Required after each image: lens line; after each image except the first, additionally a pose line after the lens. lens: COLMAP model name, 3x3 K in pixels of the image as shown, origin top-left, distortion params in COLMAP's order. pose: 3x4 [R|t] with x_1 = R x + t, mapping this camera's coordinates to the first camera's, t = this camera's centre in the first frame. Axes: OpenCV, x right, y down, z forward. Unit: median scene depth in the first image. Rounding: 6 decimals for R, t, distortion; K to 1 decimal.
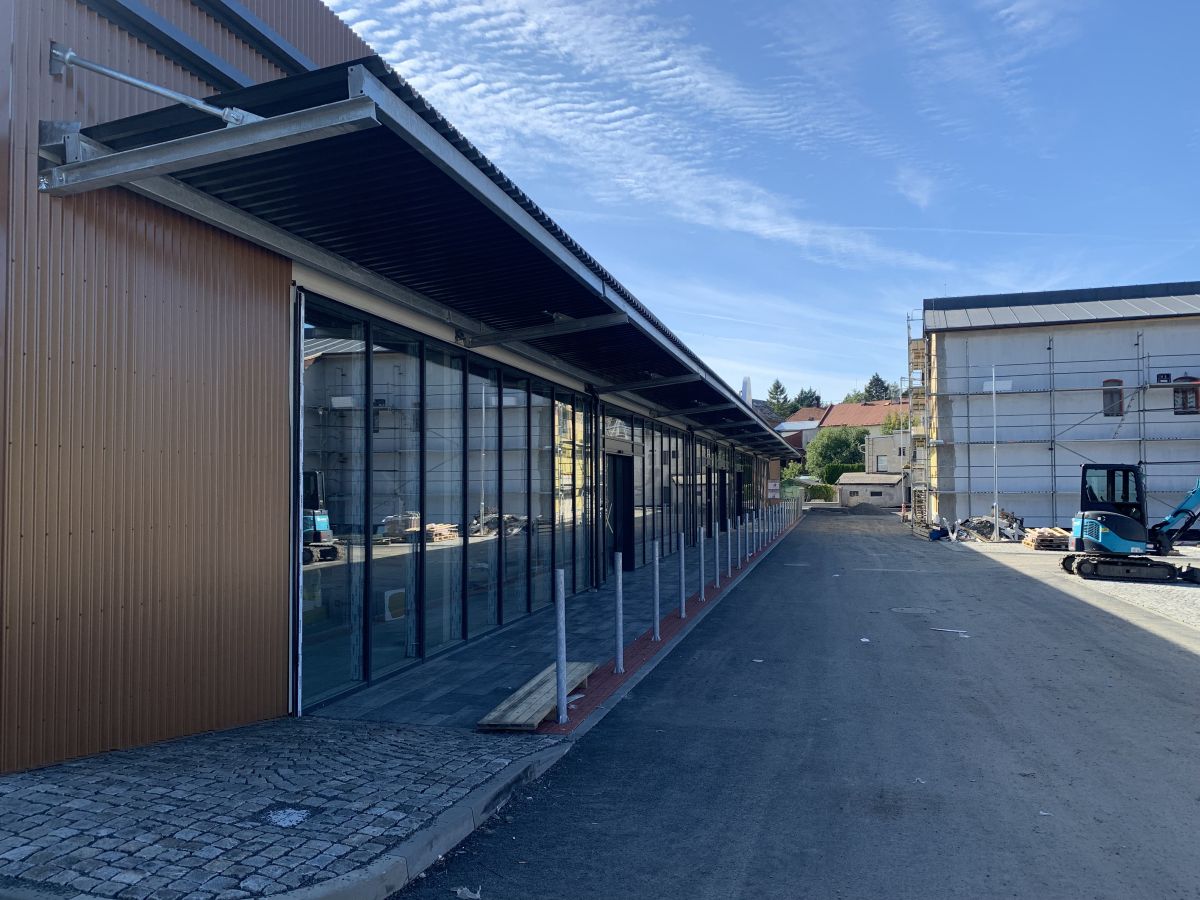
lens RADIAL K [[916.1, 0, 586.7], [0, 916.1, 446.6], [0, 0, 1]] dist [0.000014, -0.005418]
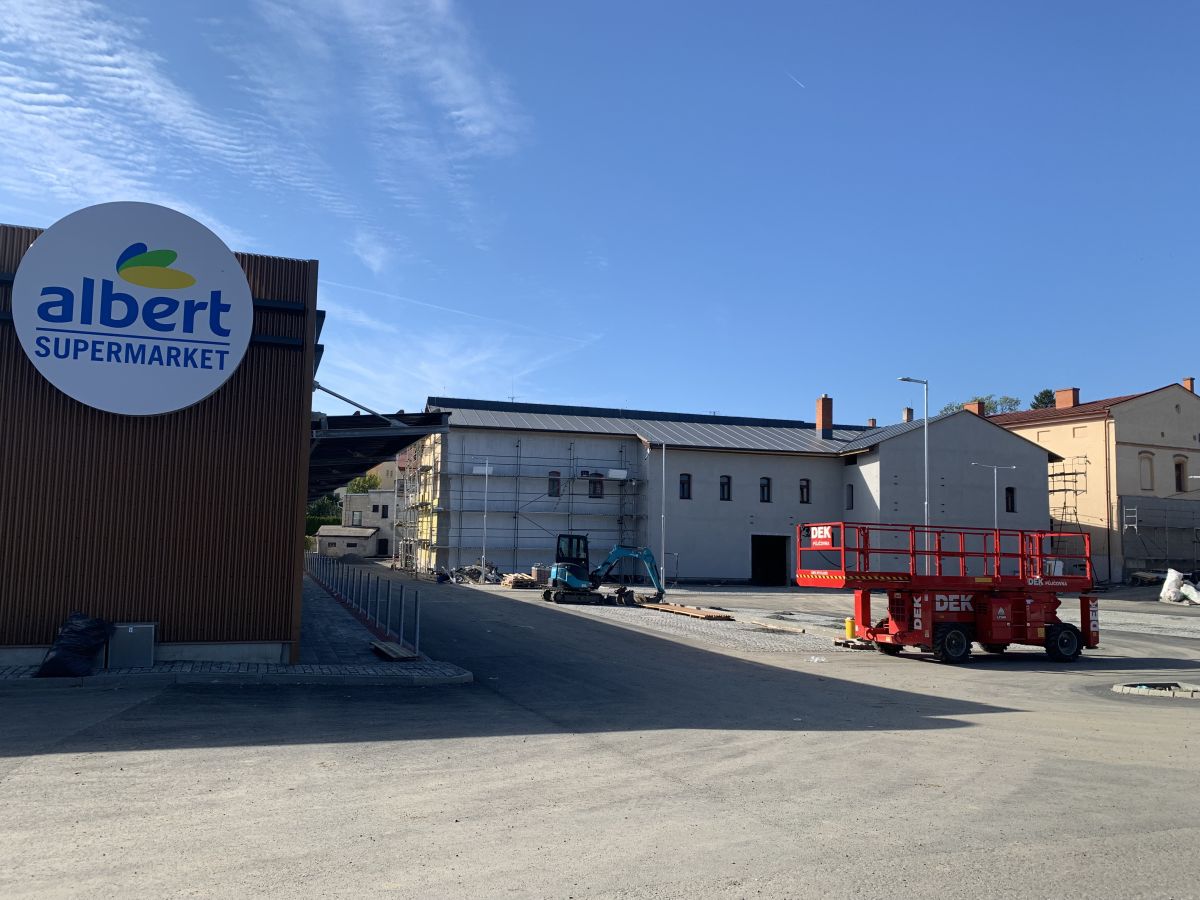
lens RADIAL K [[920.1, 0, 600.0], [0, 920.1, 450.0], [0, 0, 1]] dist [0.007580, -0.011319]
pose [[0.816789, 0.078110, 0.571625, -0.008937], [-0.050296, 0.996661, -0.064321, -0.000754], [-0.574740, 0.023786, 0.817990, -0.010310]]
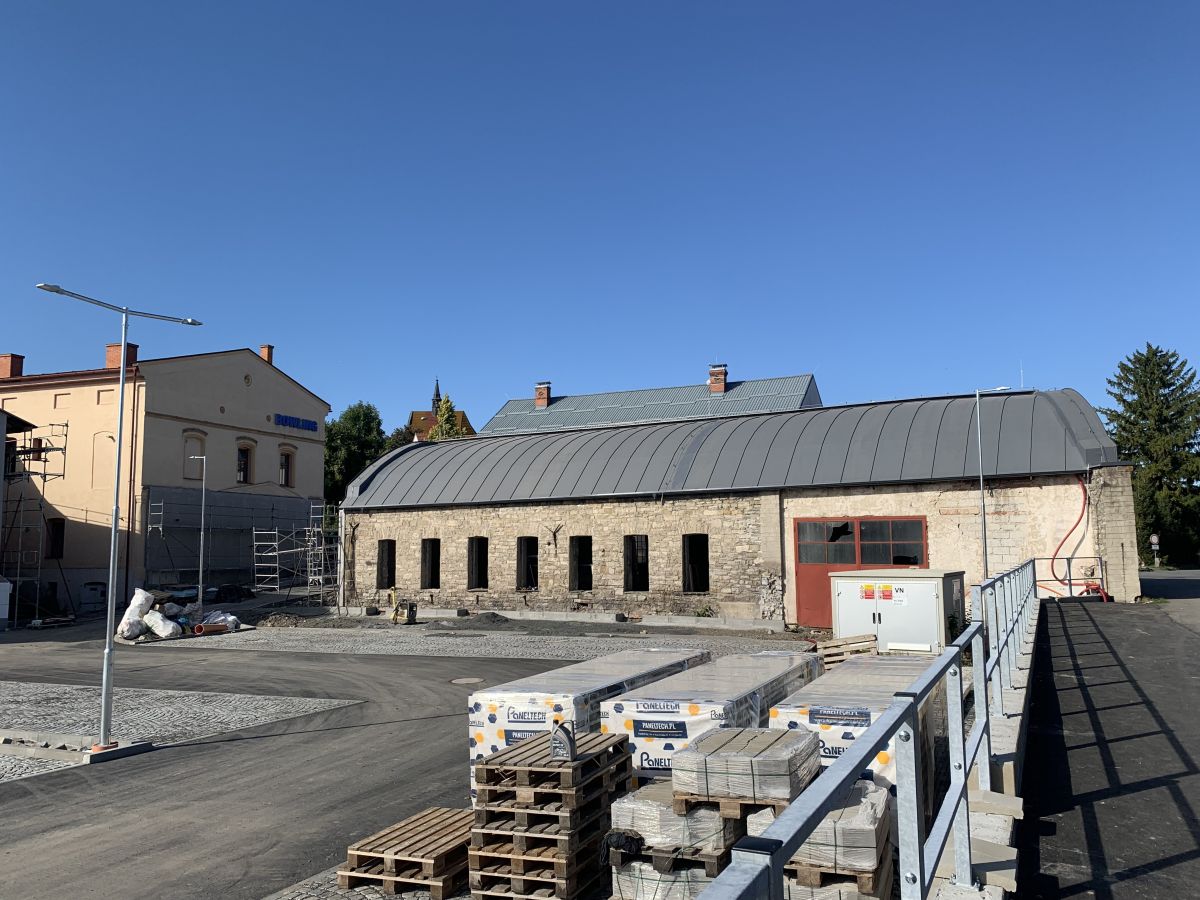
lens RADIAL K [[908.2, 0, 601.3], [0, 908.2, 448.8], [0, 0, 1]] dist [0.010282, -0.011658]
pose [[0.191517, 0.113899, 0.974858, 0.333081], [-0.034347, 0.993413, -0.109319, -0.005739], [-0.980888, -0.012547, 0.194168, -0.009960]]
